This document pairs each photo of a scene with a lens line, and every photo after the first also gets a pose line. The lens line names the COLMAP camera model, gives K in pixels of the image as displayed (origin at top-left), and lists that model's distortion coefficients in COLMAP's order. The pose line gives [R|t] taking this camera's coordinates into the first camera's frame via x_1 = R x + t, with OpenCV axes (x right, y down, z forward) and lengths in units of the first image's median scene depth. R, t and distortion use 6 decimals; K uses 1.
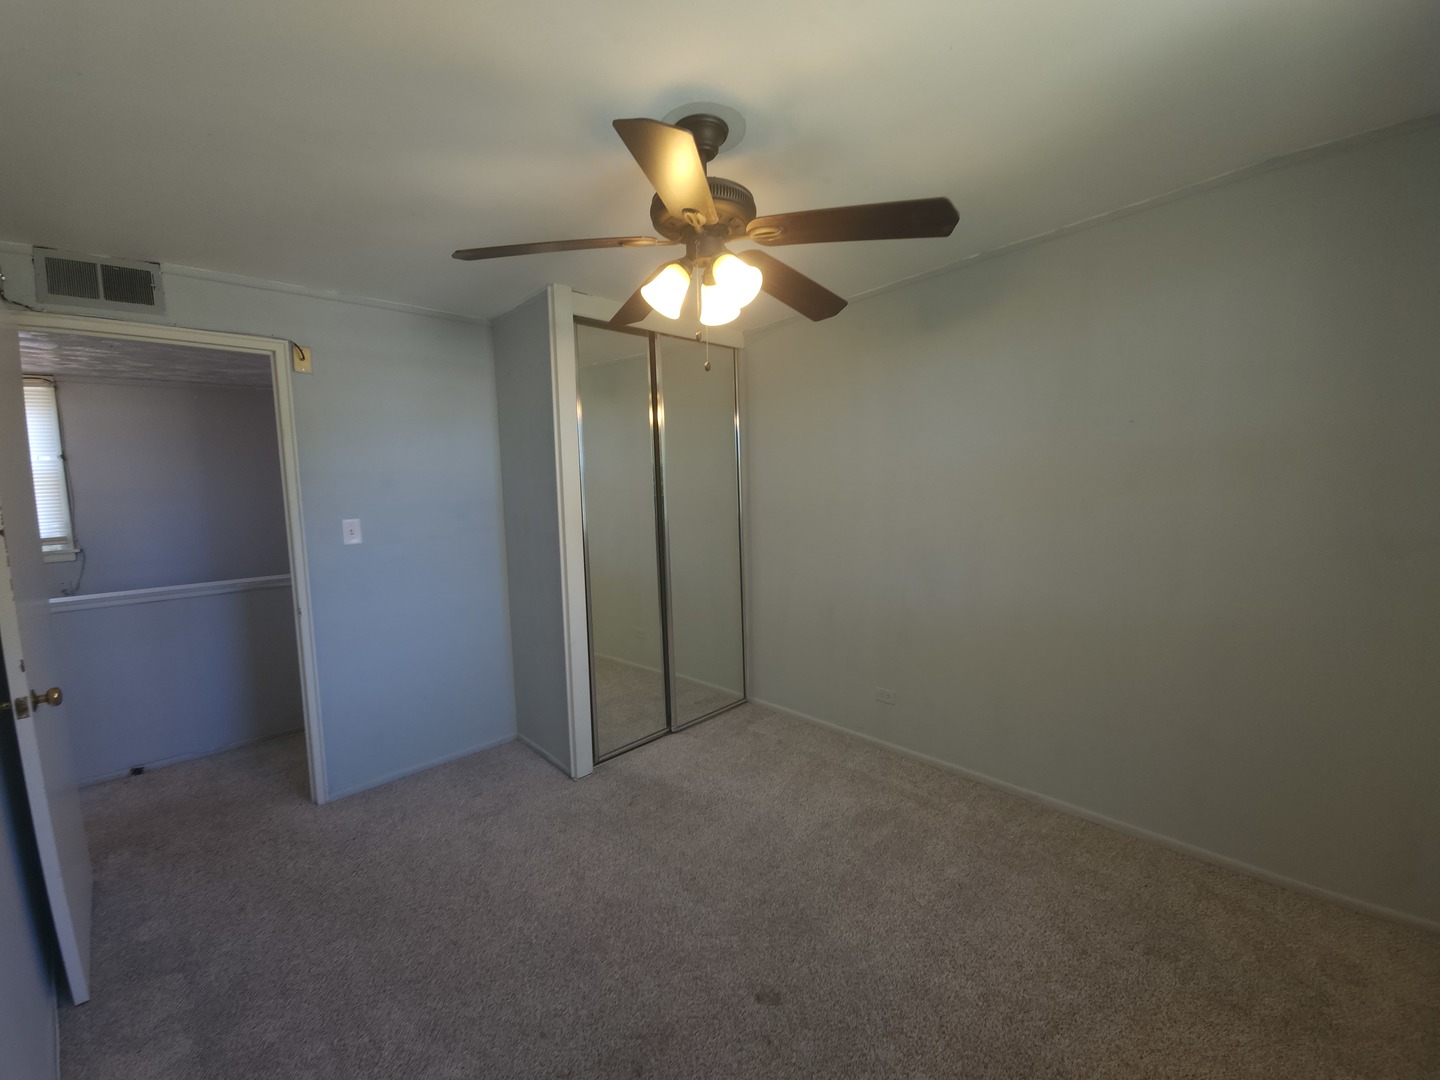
lens RADIAL K [[587.2, 0, 724.4], [0, 587.2, 536.1], [0, 0, 1]] dist [0.005208, -0.004976]
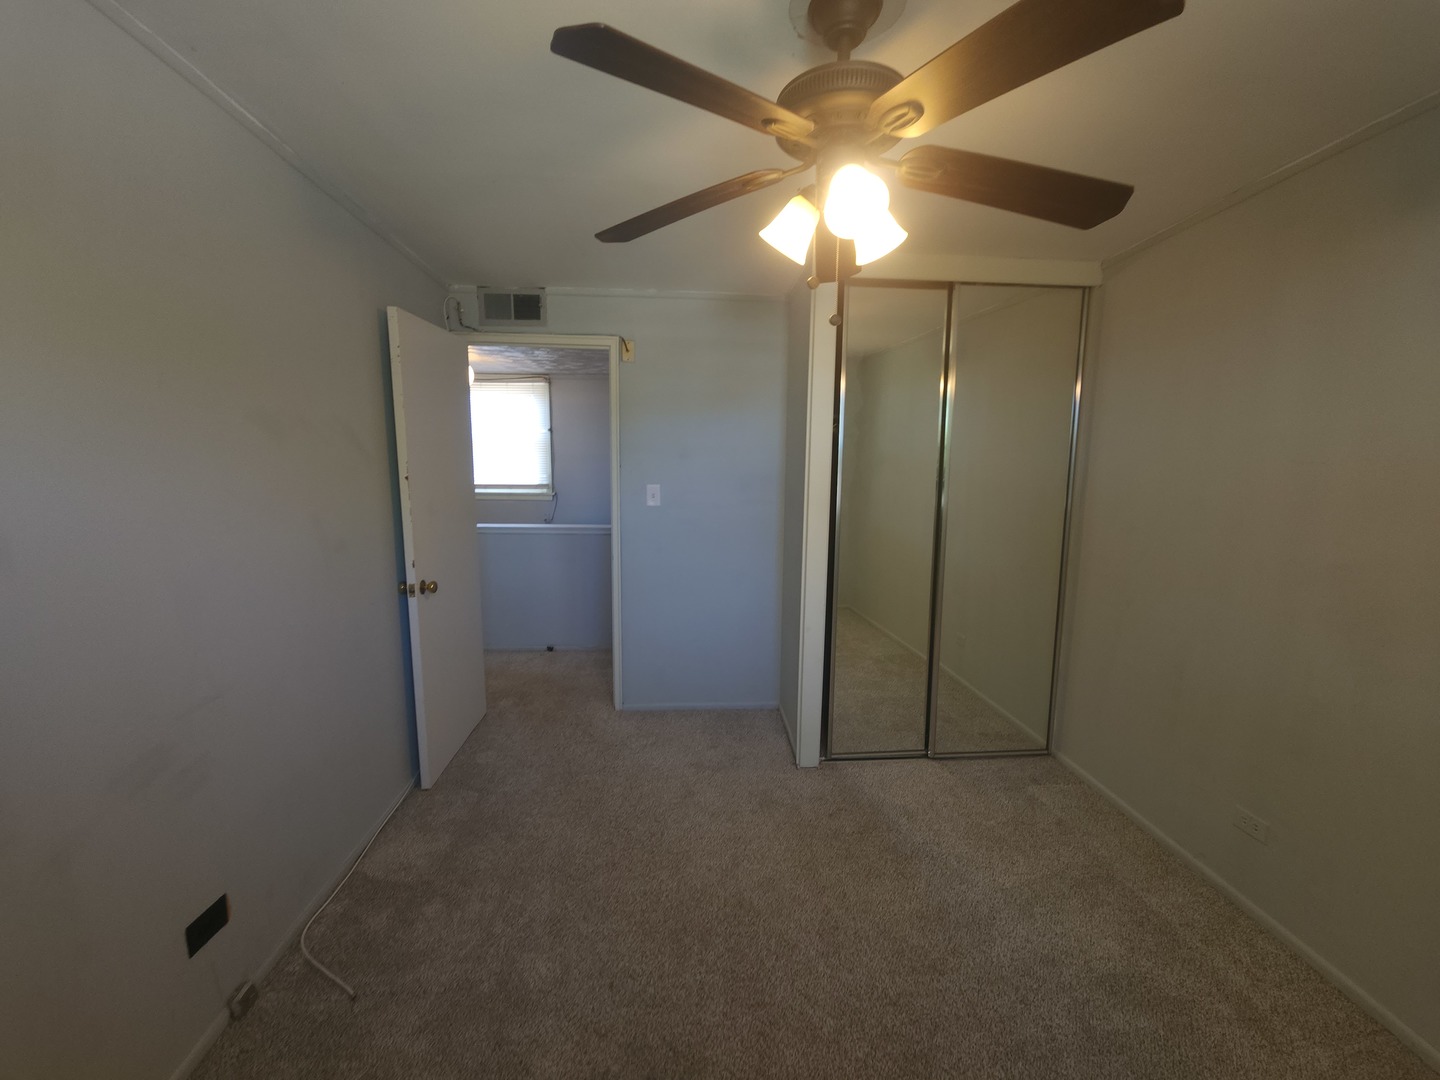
lens RADIAL K [[587.2, 0, 724.4], [0, 587.2, 536.1], [0, 0, 1]] dist [0.005208, -0.004976]
pose [[0.756827, 0.121163, -0.642286, 0.240260], [-0.094822, 0.992626, 0.075520, -0.028010], [0.646700, 0.003747, 0.762735, 0.184476]]
